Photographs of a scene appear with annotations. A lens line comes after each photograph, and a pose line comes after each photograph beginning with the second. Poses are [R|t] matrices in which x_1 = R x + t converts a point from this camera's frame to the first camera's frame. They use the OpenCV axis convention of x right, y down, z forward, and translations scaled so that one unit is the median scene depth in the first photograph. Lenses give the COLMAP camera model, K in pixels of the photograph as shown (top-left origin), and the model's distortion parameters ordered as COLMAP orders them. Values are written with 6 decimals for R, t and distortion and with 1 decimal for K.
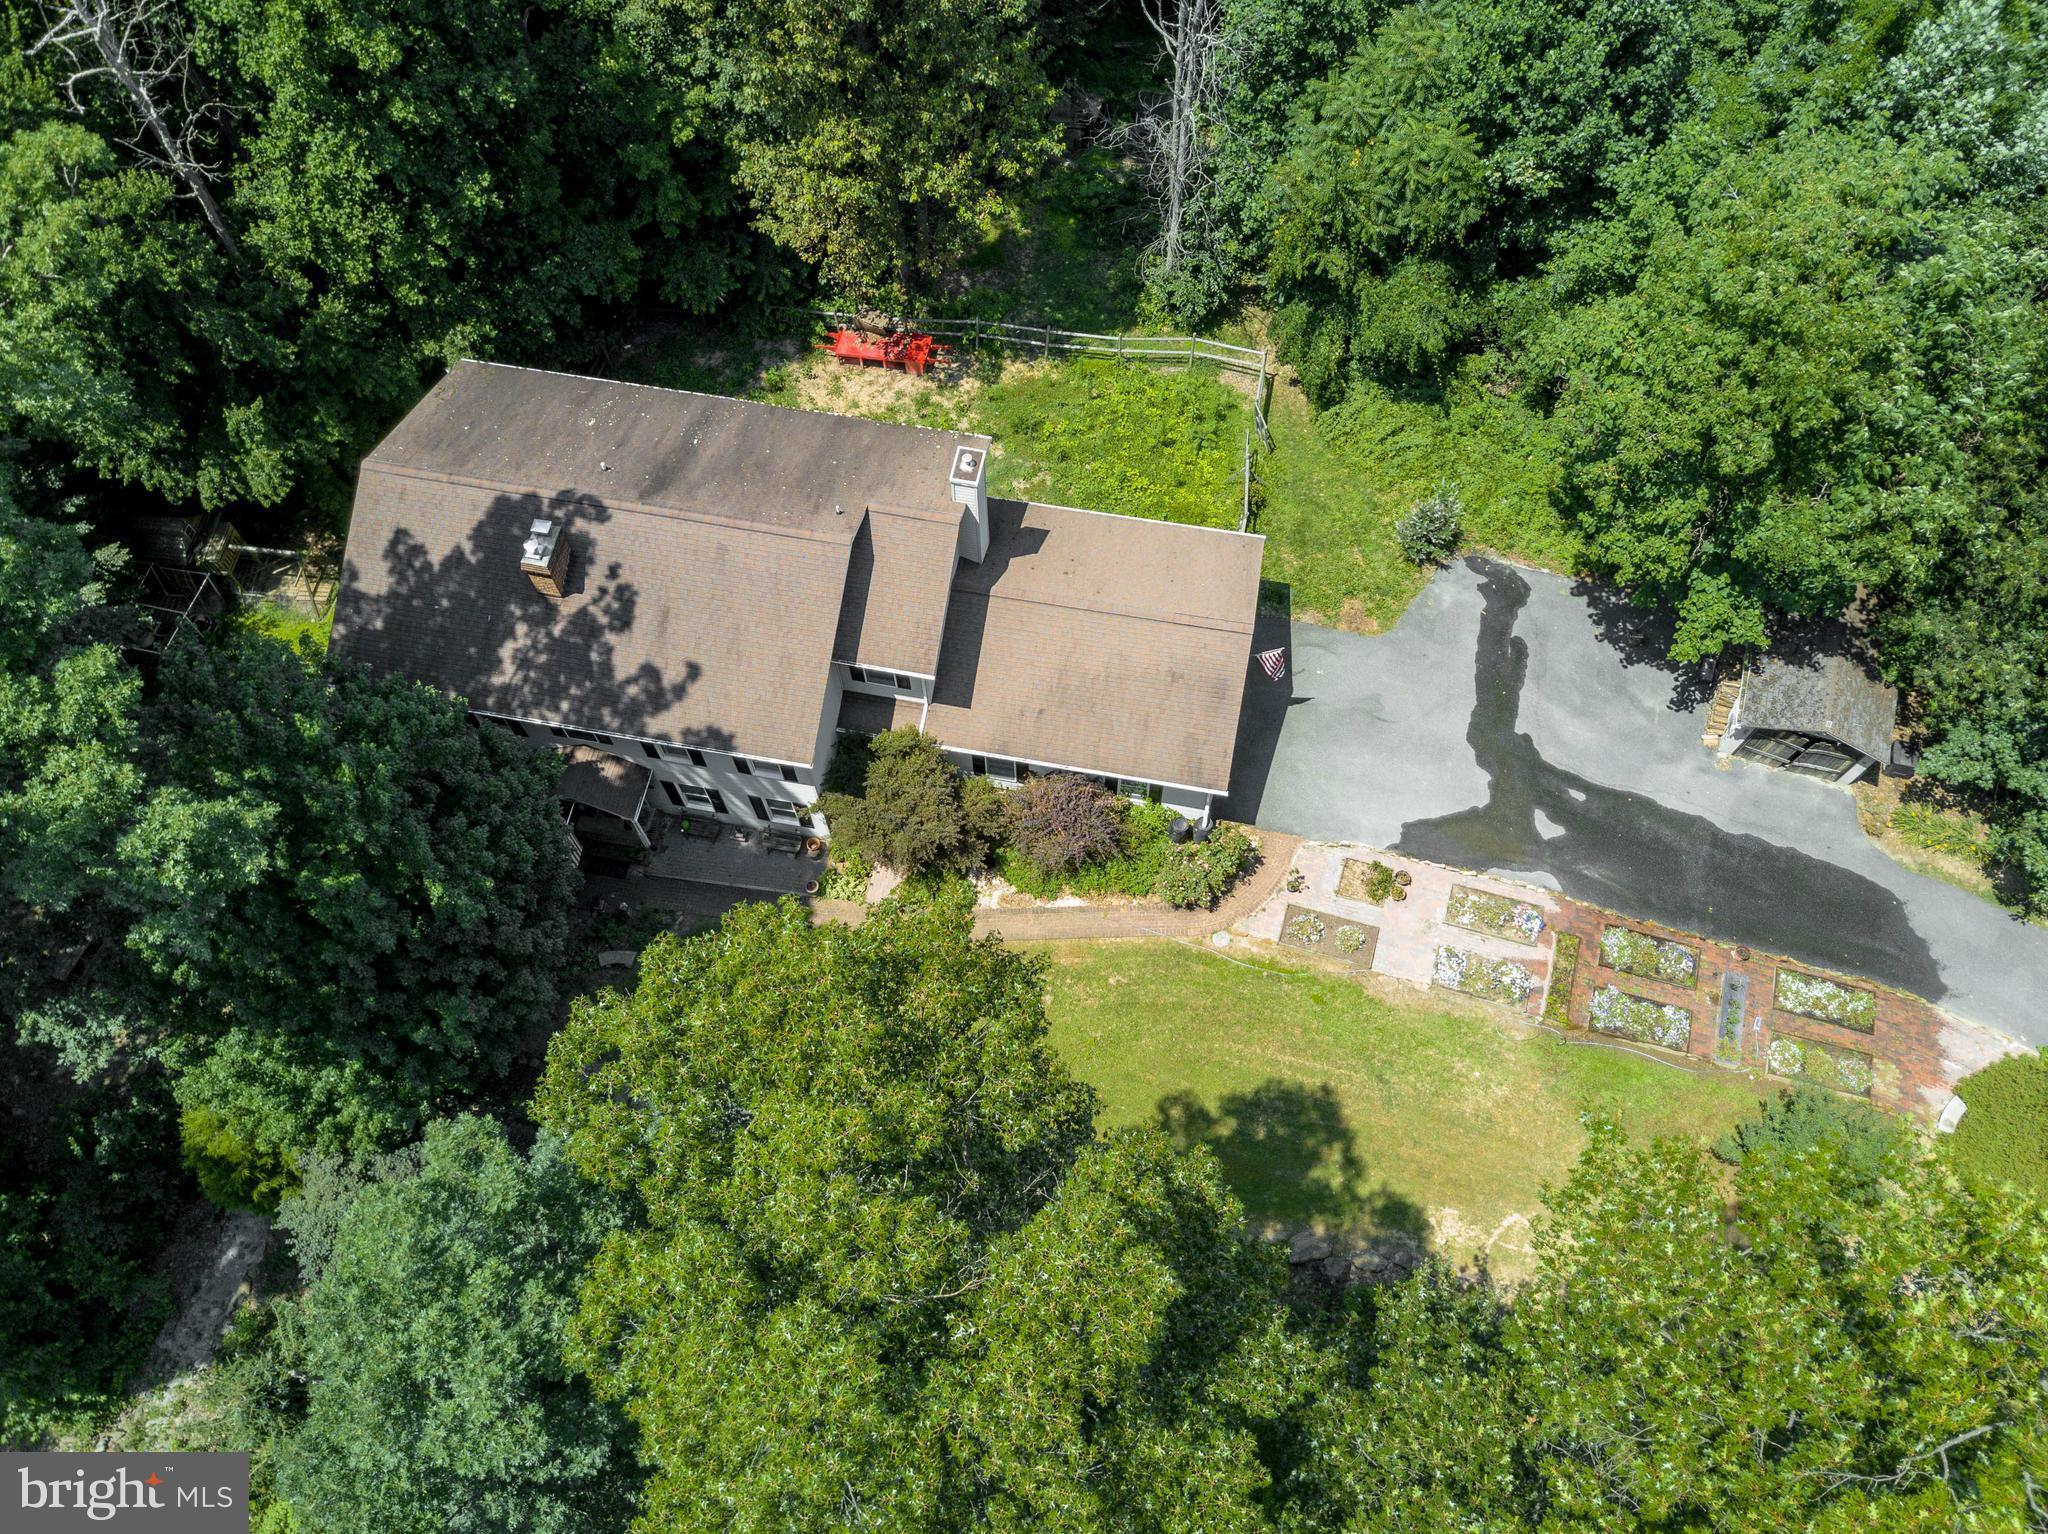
lens RADIAL K [[1597.8, 0, 1025.6], [0, 1597.8, 768.1], [0, 0, 1]] dist [0.046490, -0.070816]
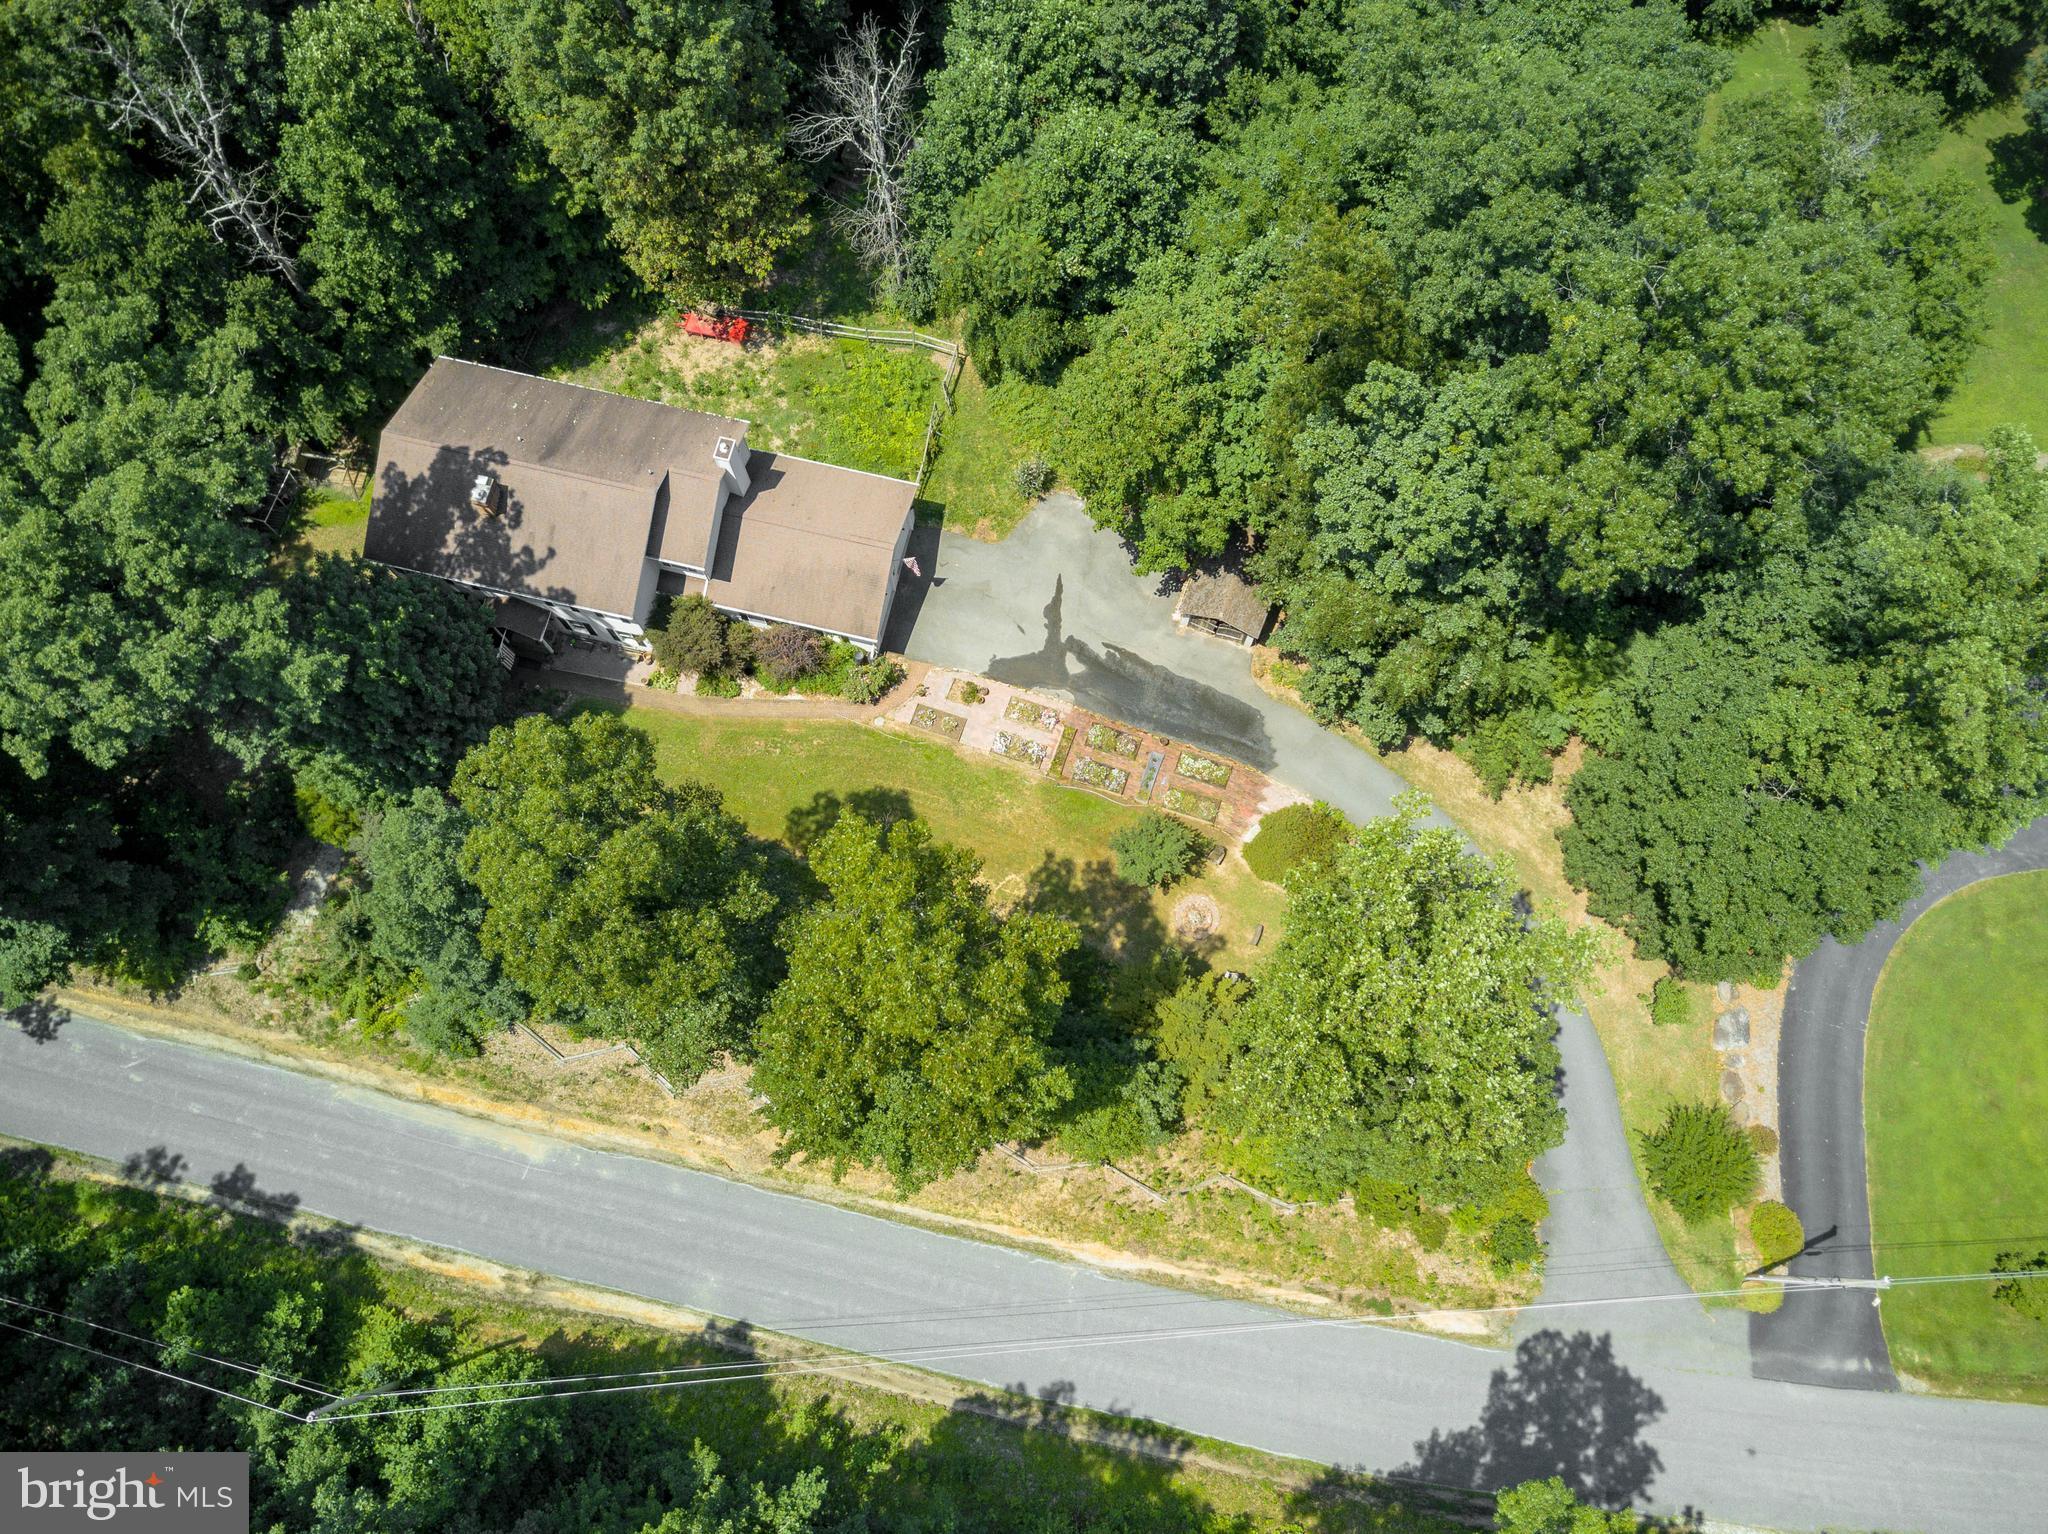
lens RADIAL K [[1597.8, 0, 1025.6], [0, 1597.8, 768.1], [0, 0, 1]] dist [0.046490, -0.070816]
pose [[0.999012, 0.041810, -0.015097, 0.312587], [-0.038836, 0.986156, 0.161211, -0.130933], [0.021628, -0.160465, 0.986804, -0.730152]]
